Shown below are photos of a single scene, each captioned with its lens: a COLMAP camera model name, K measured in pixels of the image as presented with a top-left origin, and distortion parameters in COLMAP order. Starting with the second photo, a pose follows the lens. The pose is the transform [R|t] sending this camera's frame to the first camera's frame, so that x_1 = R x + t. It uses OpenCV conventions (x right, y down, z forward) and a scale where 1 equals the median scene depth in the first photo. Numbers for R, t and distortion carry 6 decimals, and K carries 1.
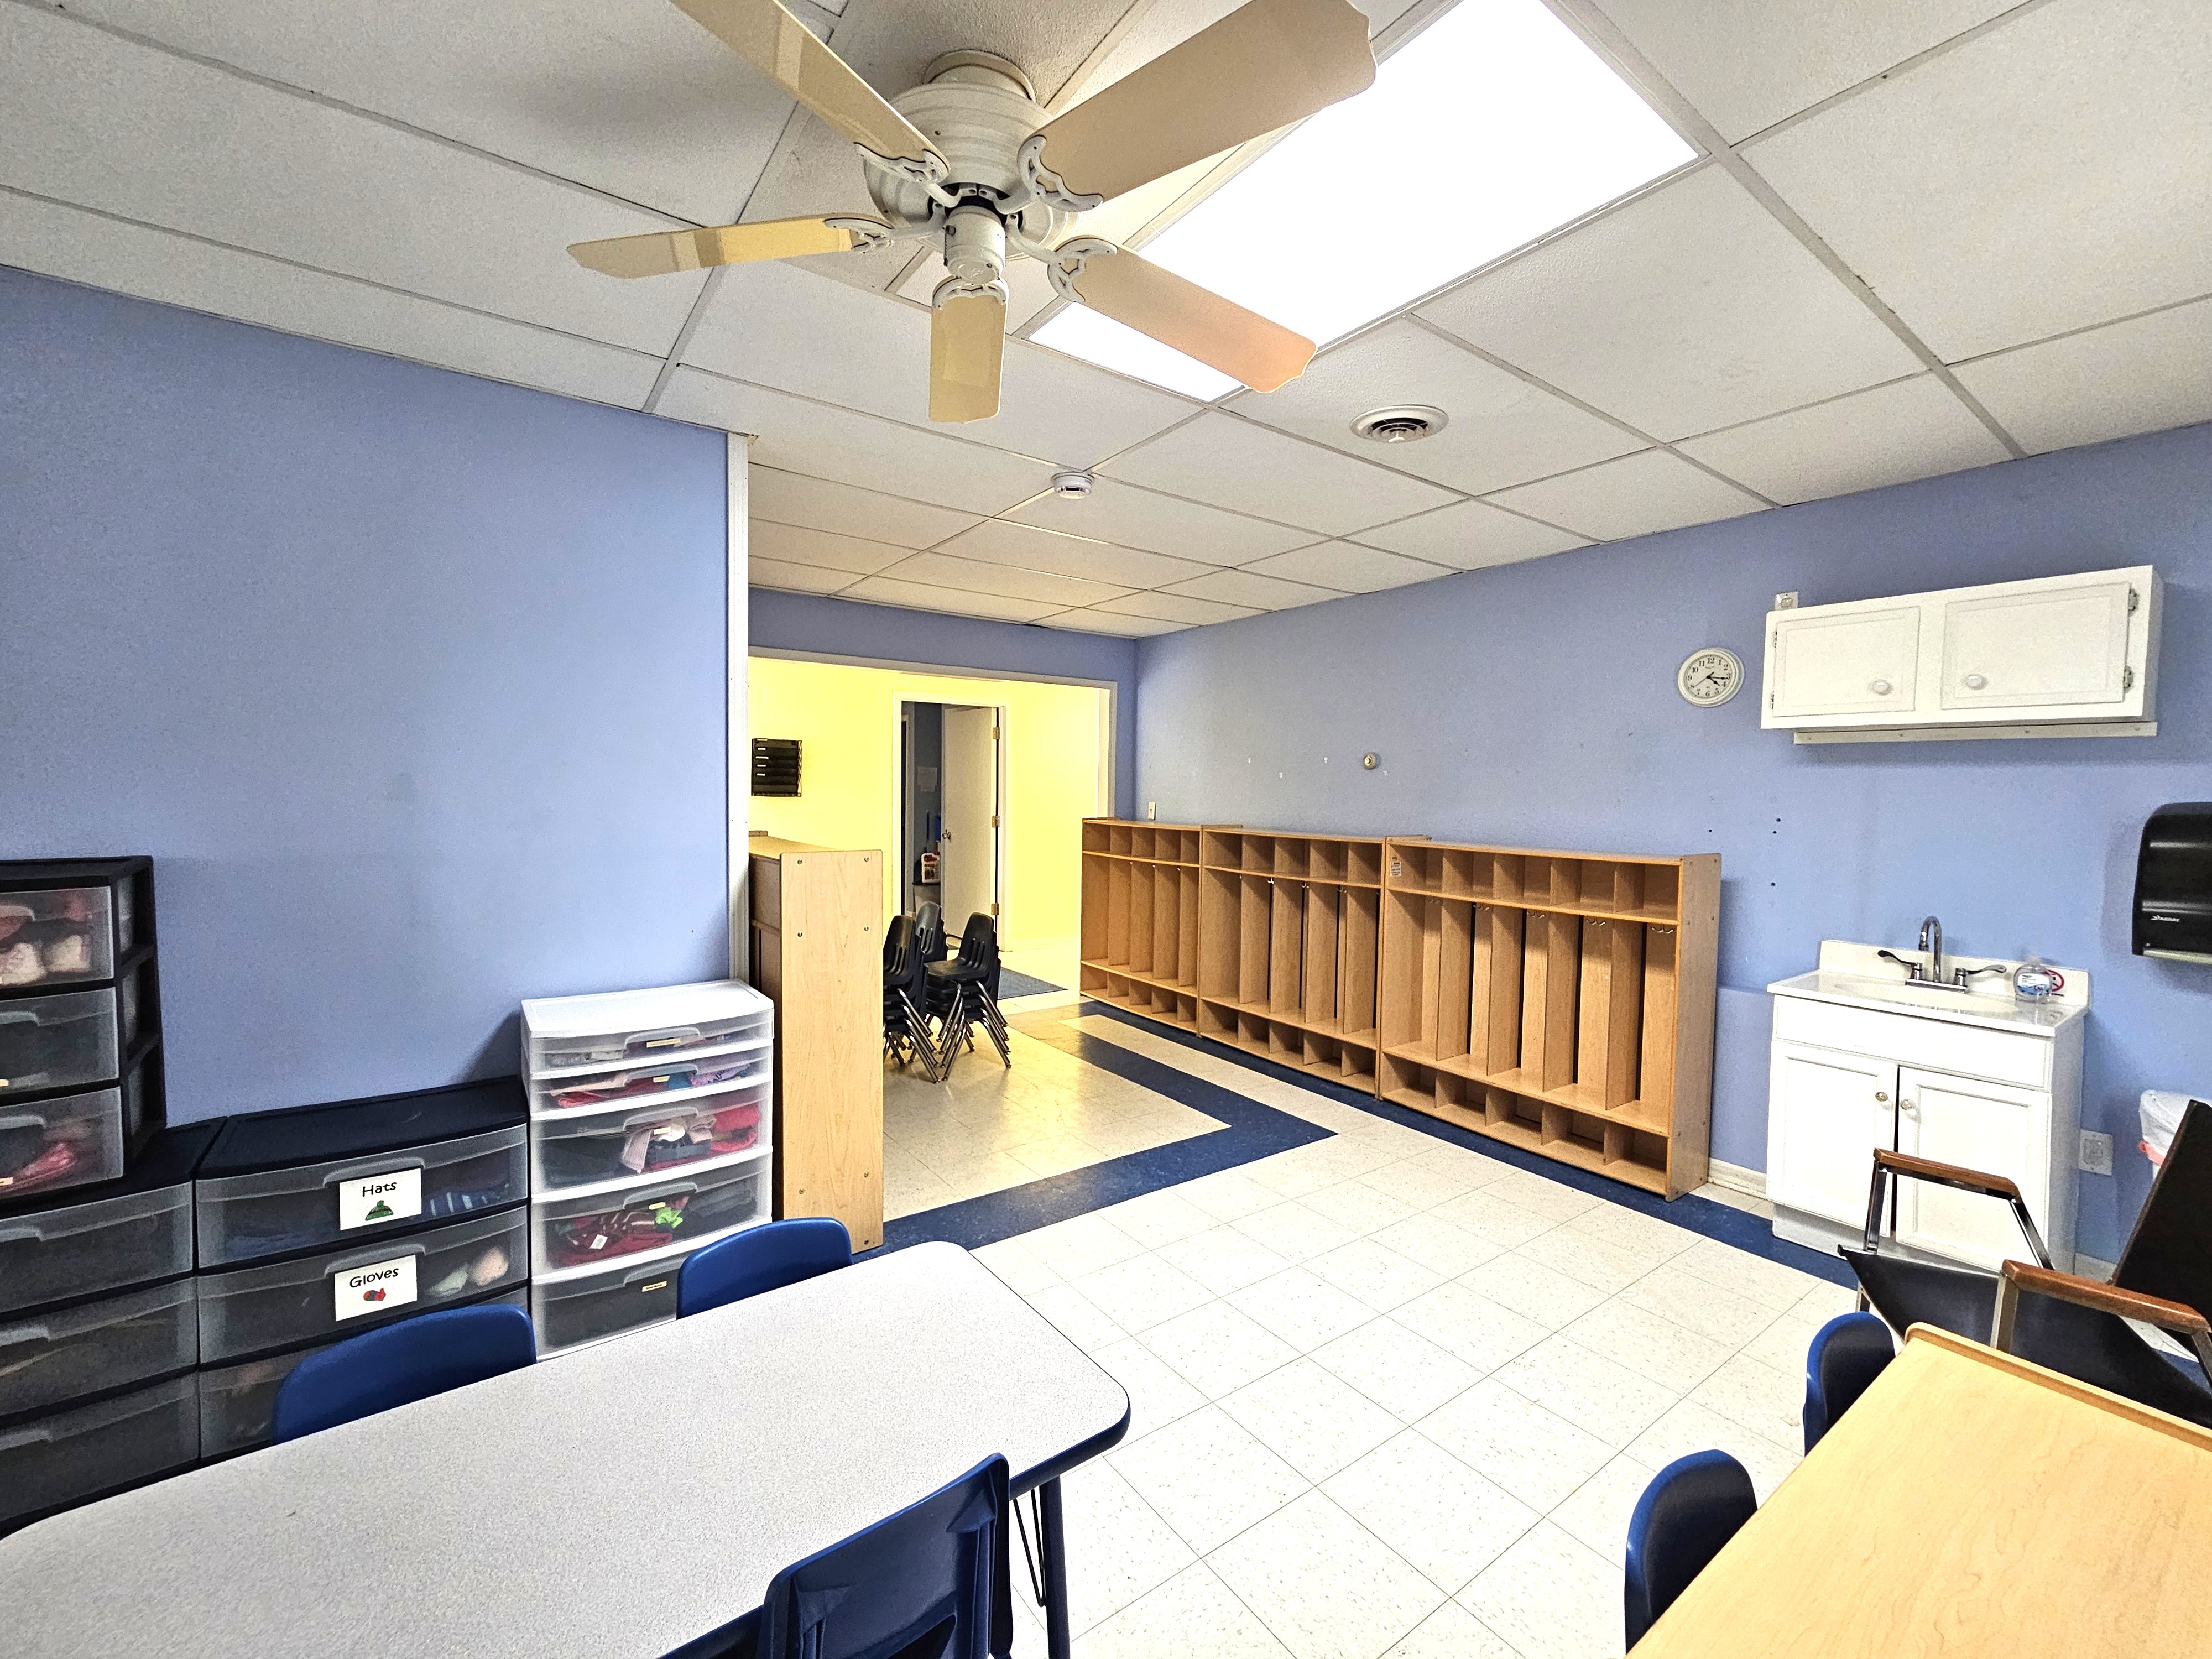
lens RADIAL K [[901.5, 0, 1106.0], [0, 901.5, 829.5], [0, 0, 1]] dist [-0.001230, -0.000682]
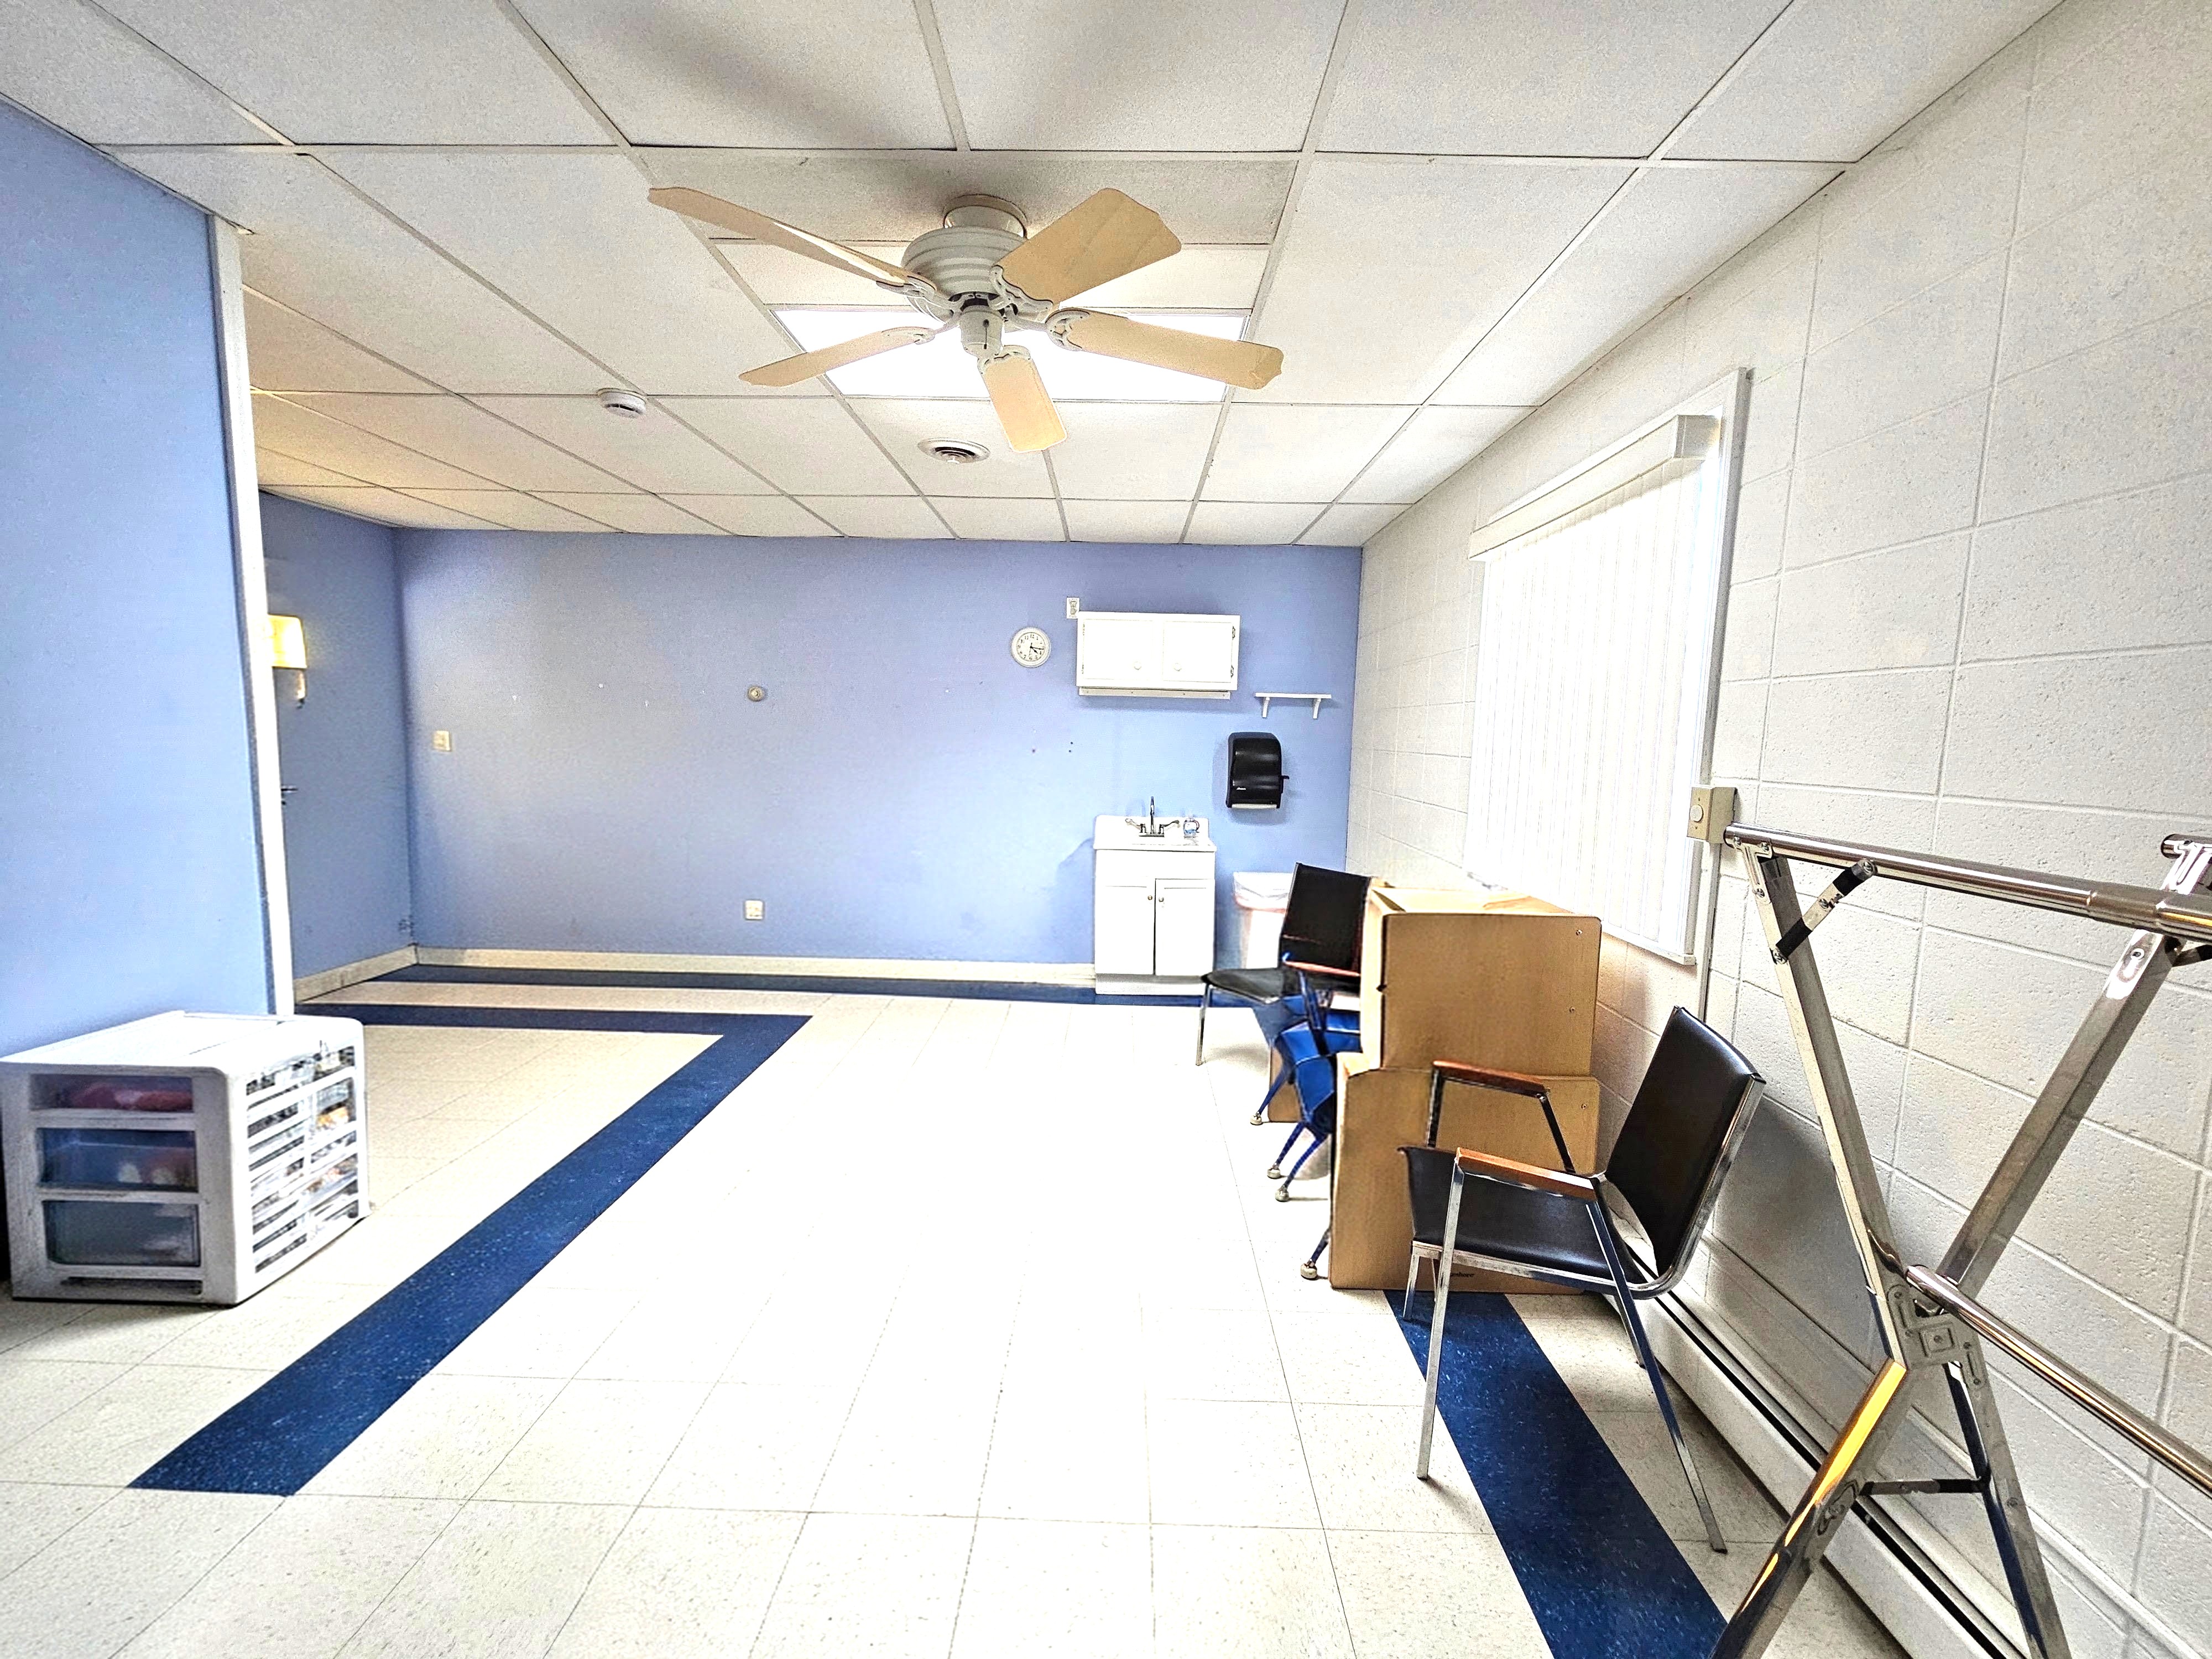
lens RADIAL K [[901.5, 0, 1106.0], [0, 901.5, 829.5], [0, 0, 1]] dist [-0.001230, -0.000682]
pose [[0.597005, -0.091918, 0.796955, -0.568157], [0.022194, 0.994926, 0.098126, -0.016083], [-0.801931, -0.040895, 0.596016, 0.004488]]
